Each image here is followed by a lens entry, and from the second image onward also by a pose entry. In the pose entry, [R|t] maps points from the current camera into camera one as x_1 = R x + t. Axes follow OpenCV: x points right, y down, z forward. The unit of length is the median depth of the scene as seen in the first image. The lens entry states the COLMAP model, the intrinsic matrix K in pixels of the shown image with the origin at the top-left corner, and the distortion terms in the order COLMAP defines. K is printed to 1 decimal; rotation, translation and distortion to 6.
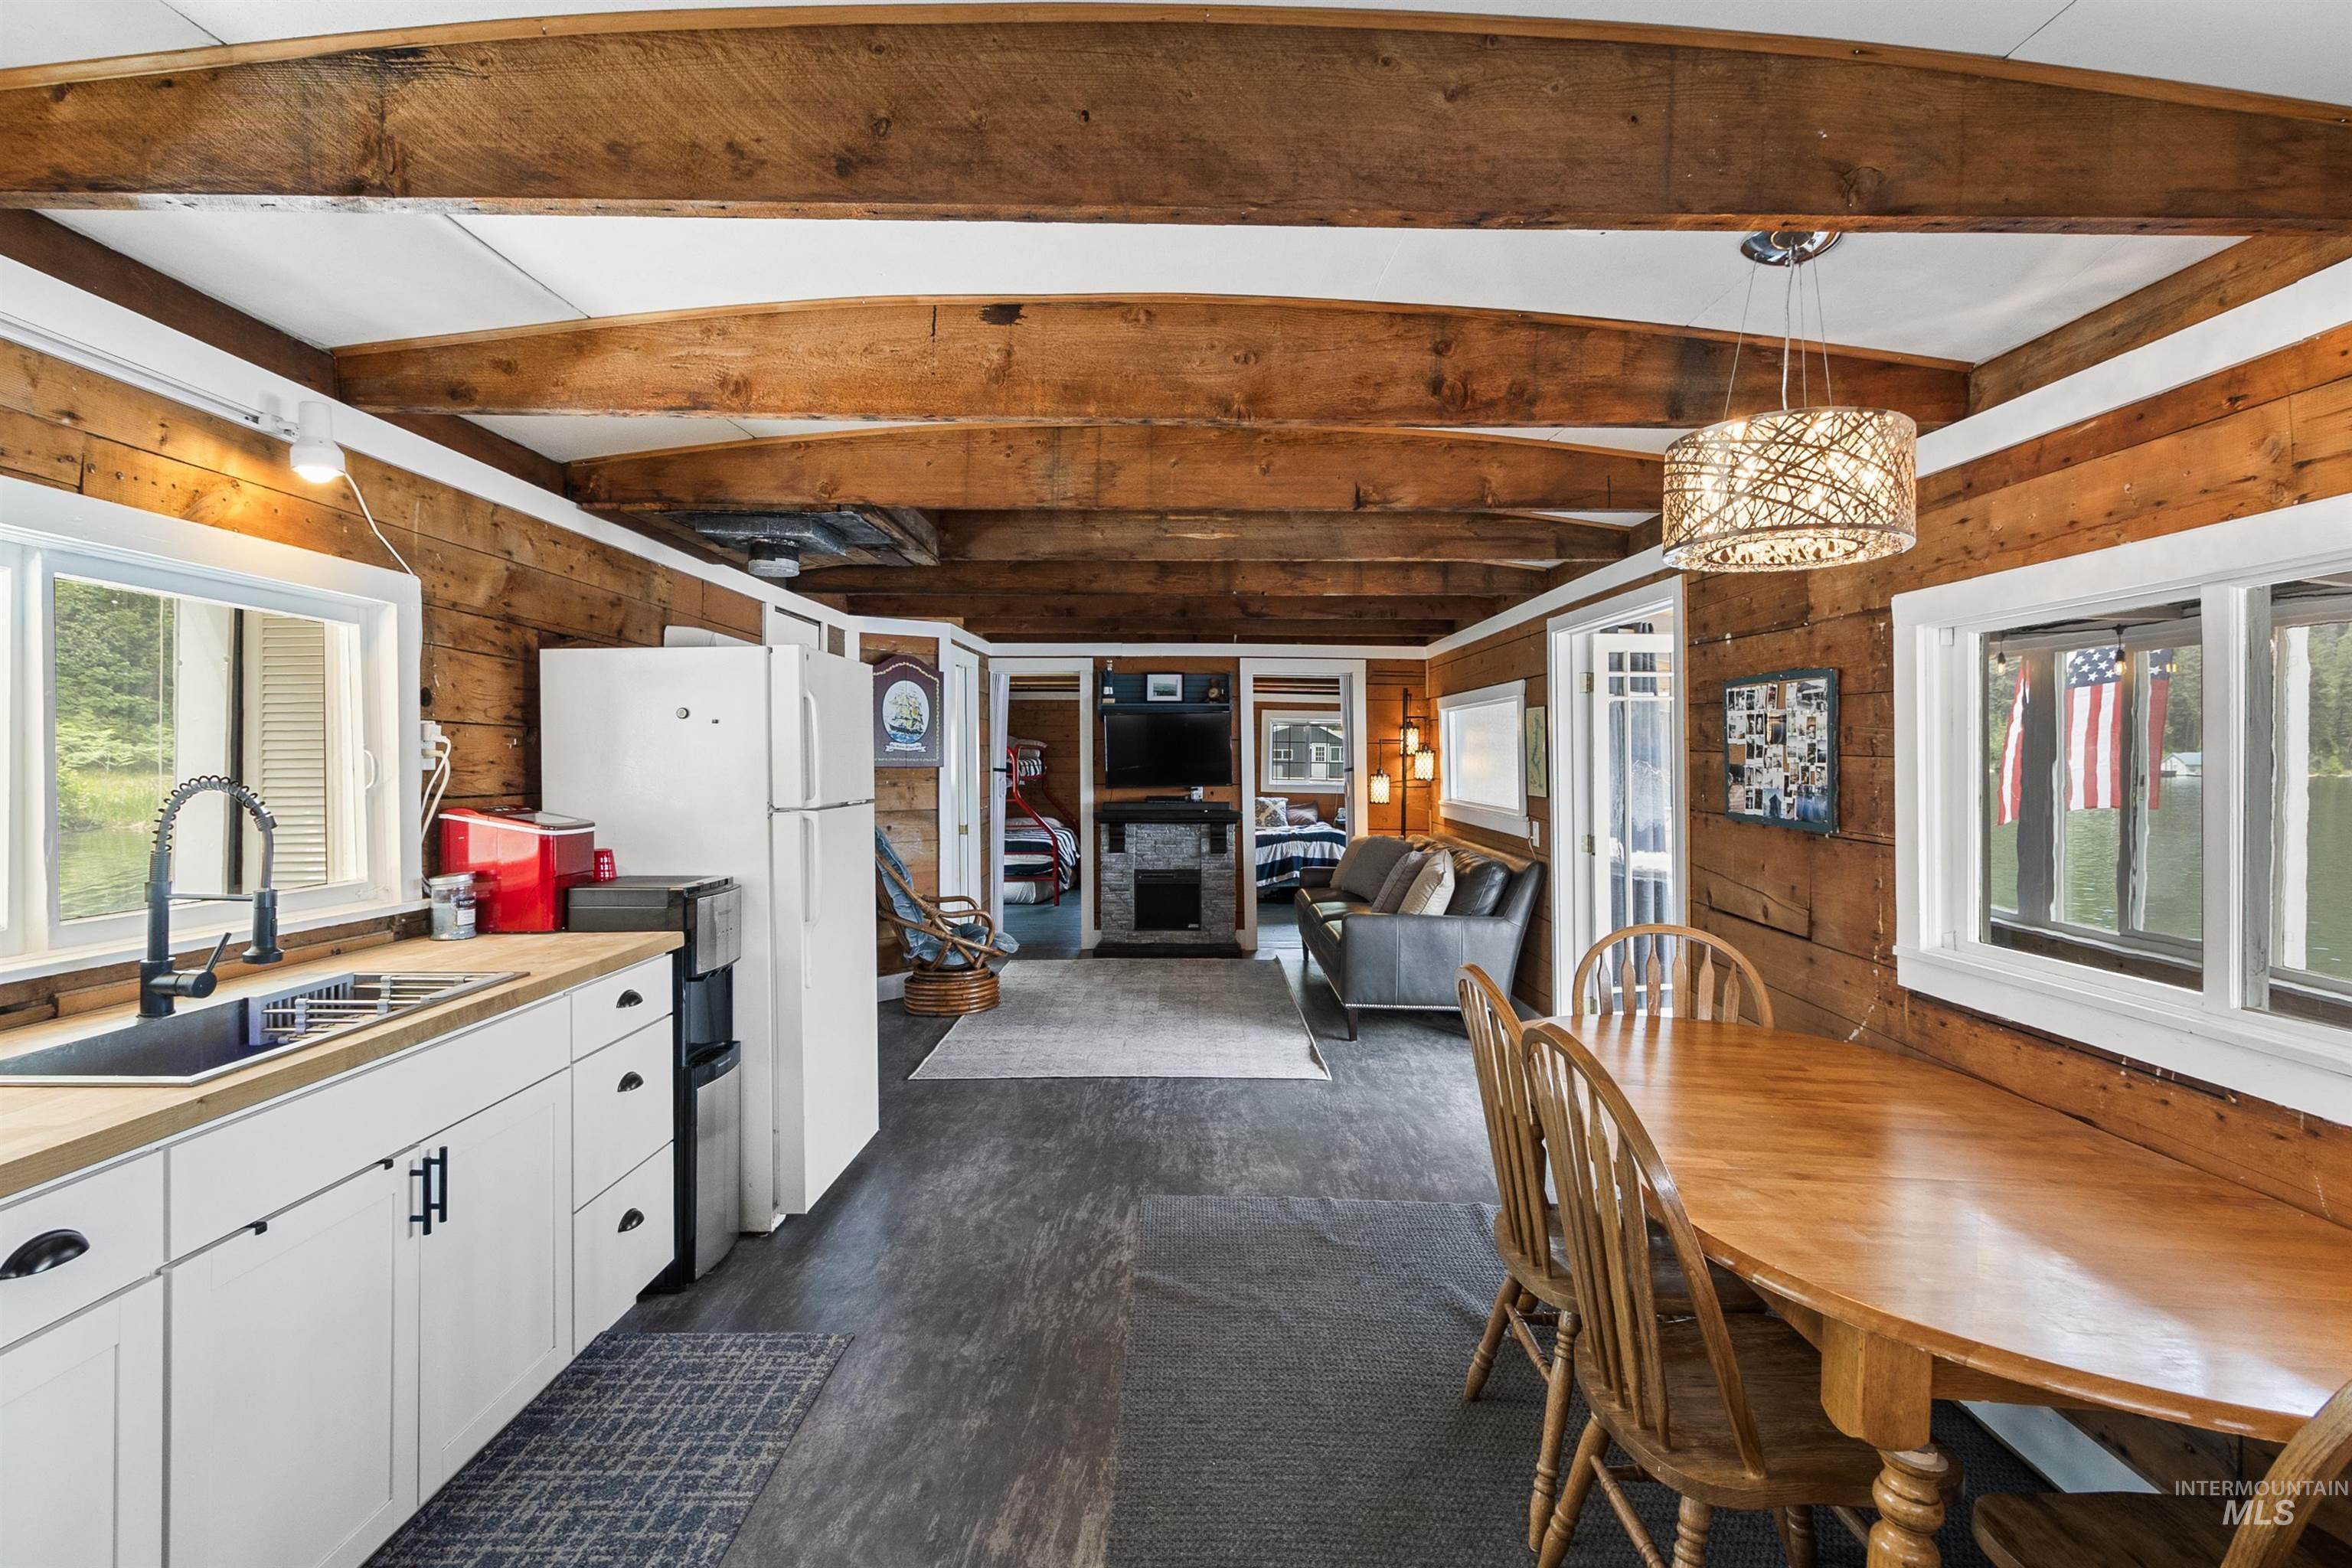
lens RADIAL K [[1101.7, 0, 1181.8], [0, 1101.7, 757.2], [0, 0, 1]] dist [0.003009, 0.000370]
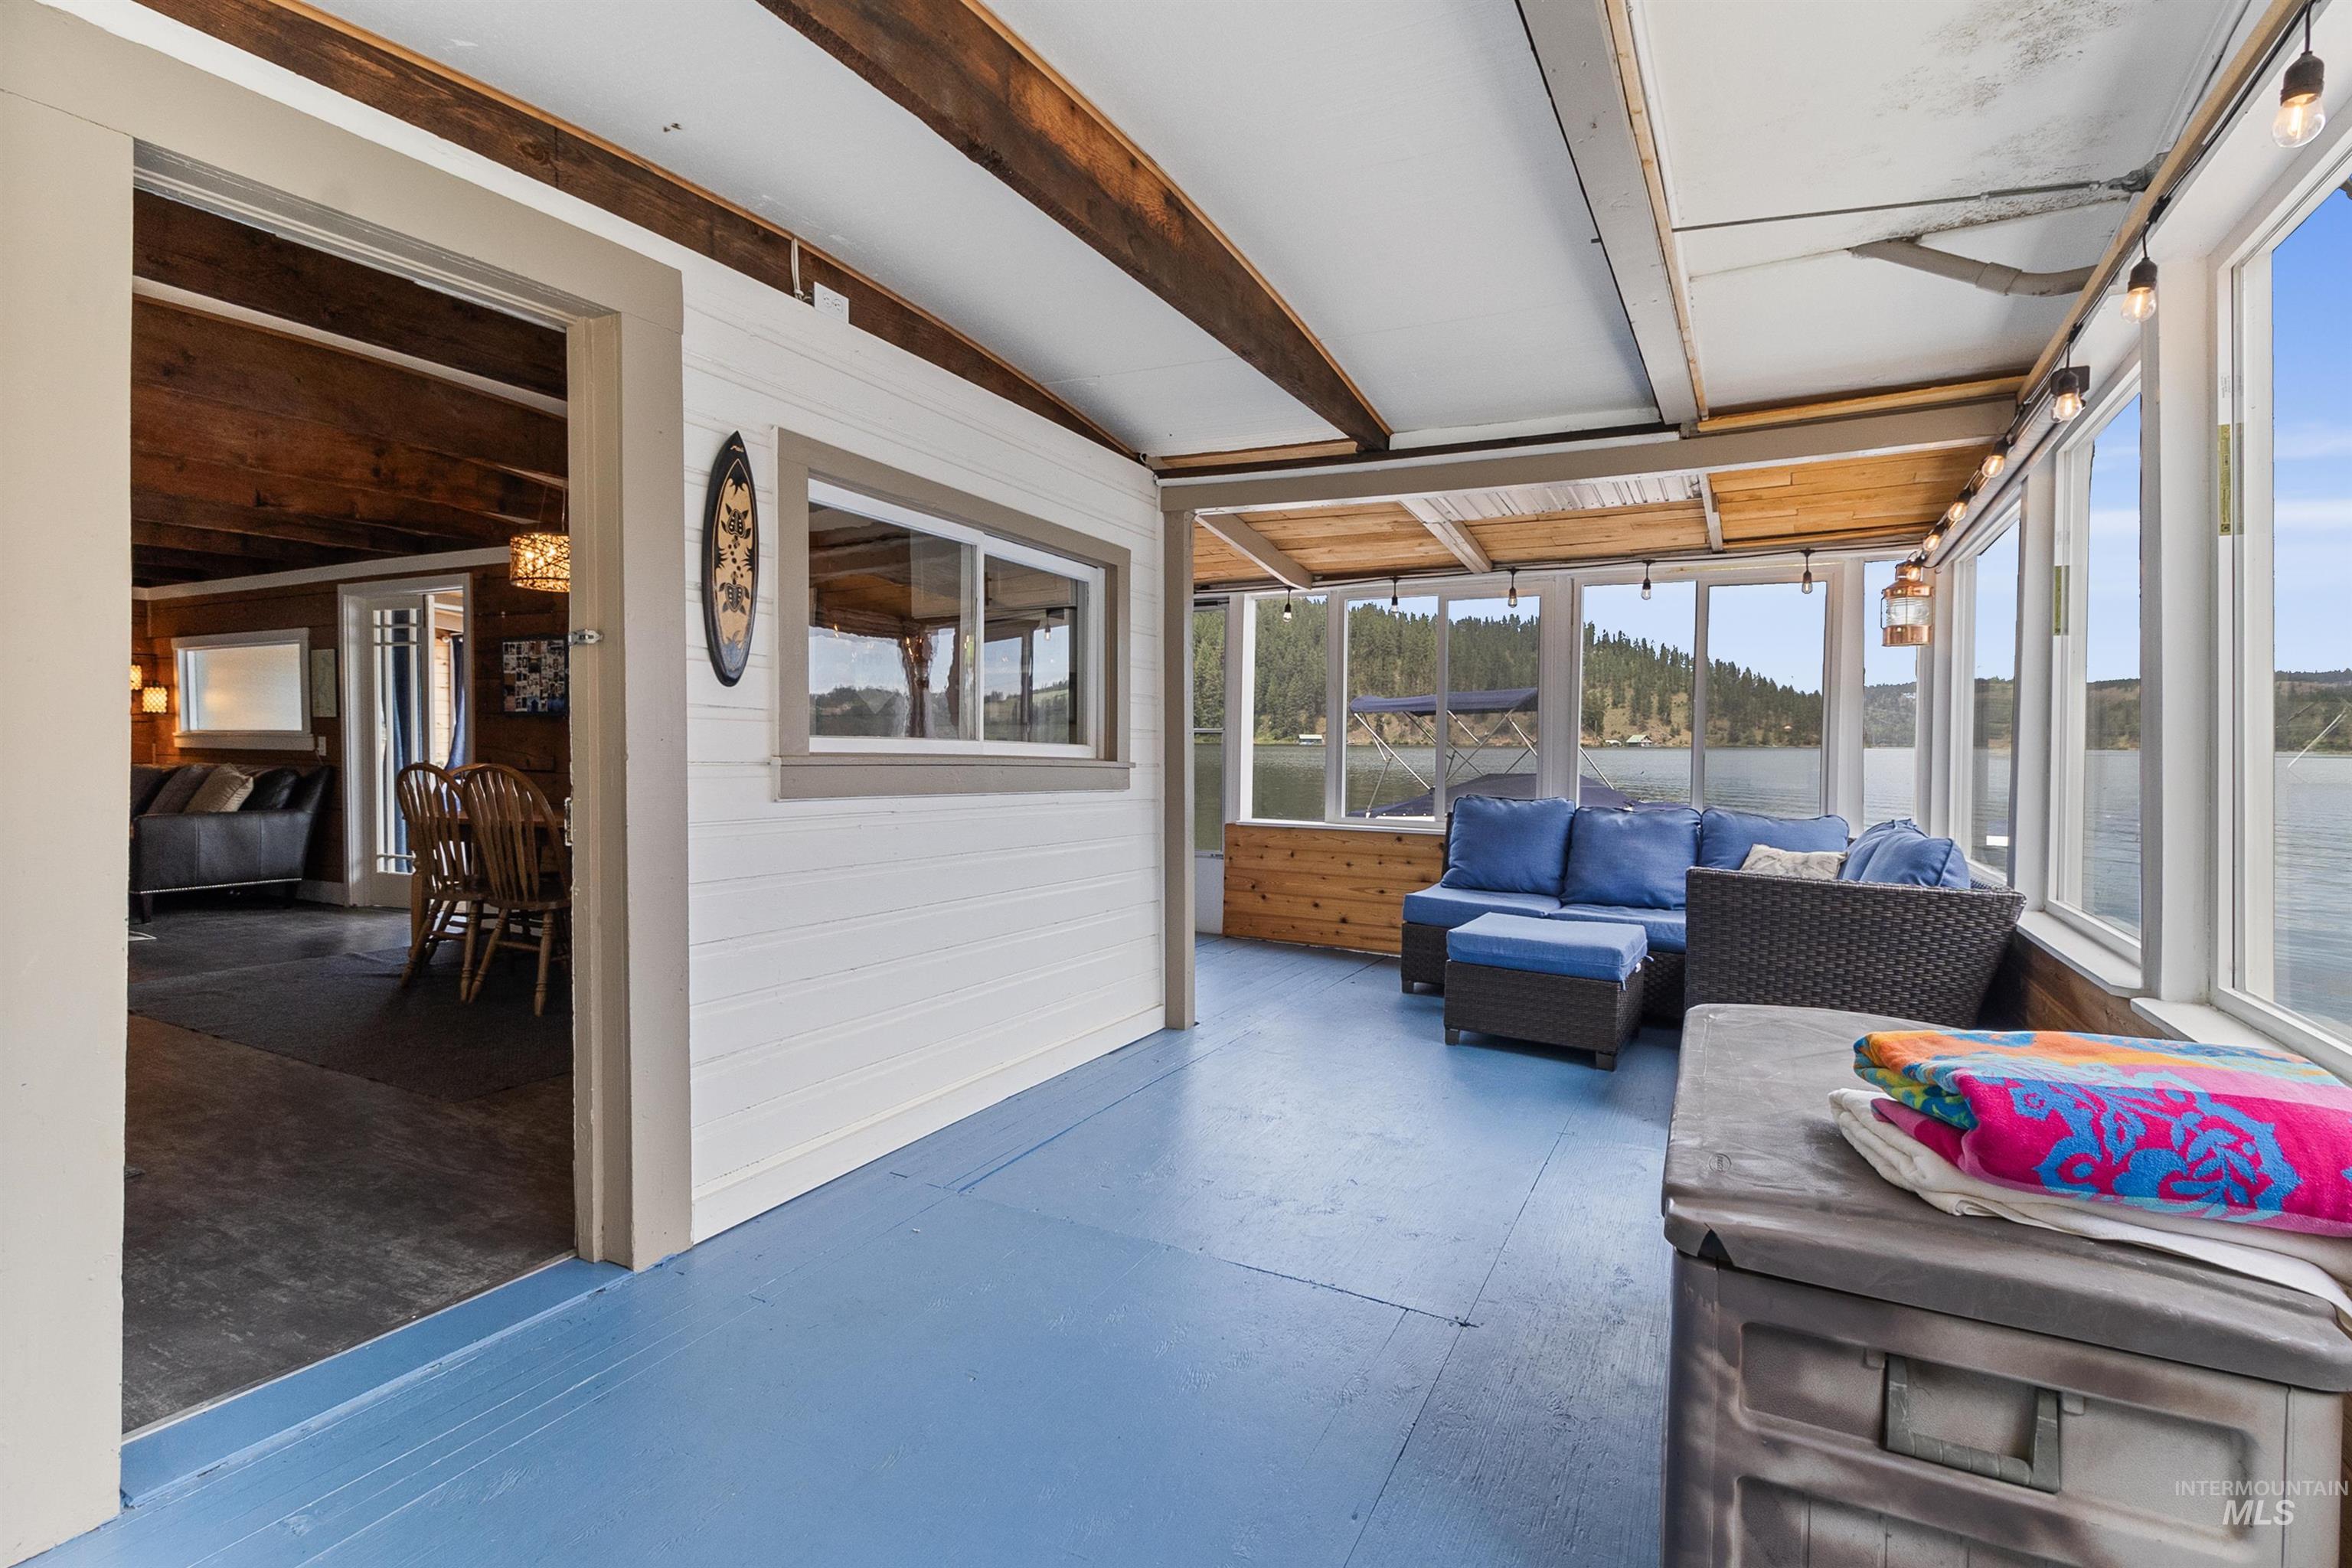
lens RADIAL K [[1082.3, 0, 1175.0], [0, 1082.3, 731.0], [0, 0, 1]] dist [-0.001812, -0.000082]
pose [[0.450911, -0.008800, 0.892526, -0.424019], [0.004073, 0.999961, 0.007802, 0.052816], [-0.892560, 0.000118, 0.450929, -0.556828]]
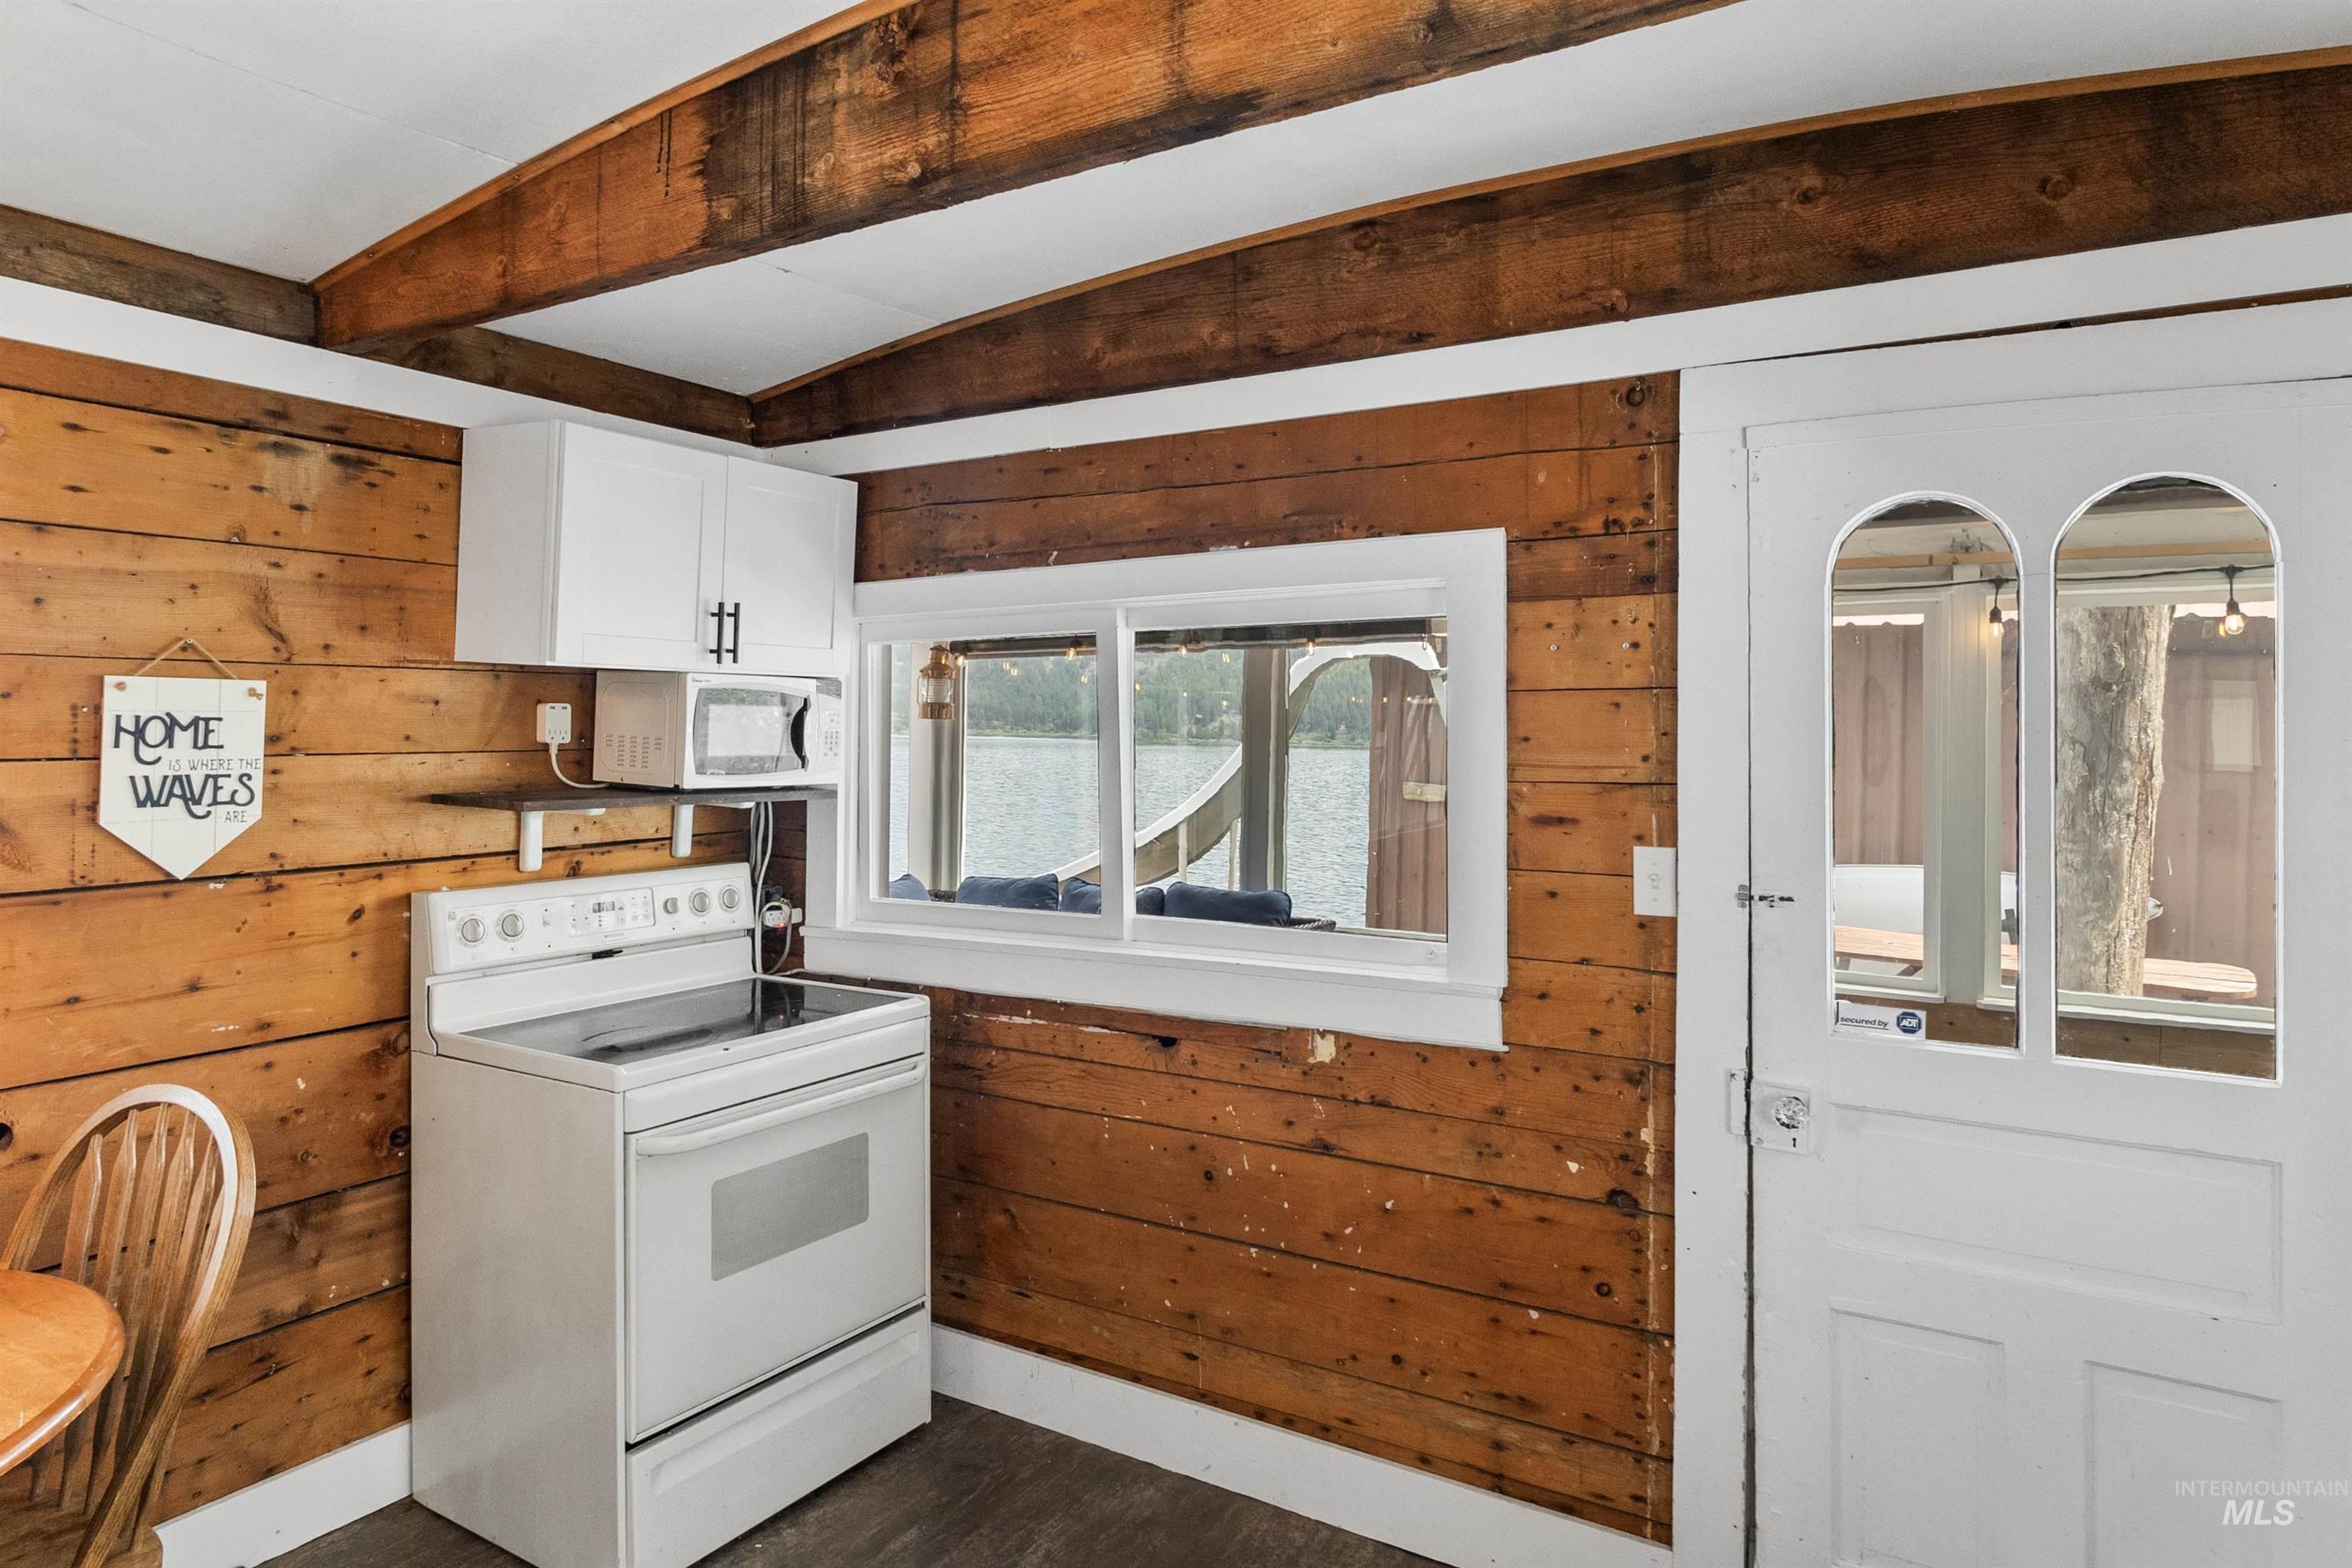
lens RADIAL K [[1376.8, 0, 1156.8], [0, 1376.8, 710.8], [0, 0, 1]] dist [0.000673, 0.000639]
pose [[-0.848508, -0.021536, 0.528745, -0.189868], [-0.028329, 0.999587, -0.004749, -0.024026], [-0.528424, -0.019008, -0.848768, 0.393621]]
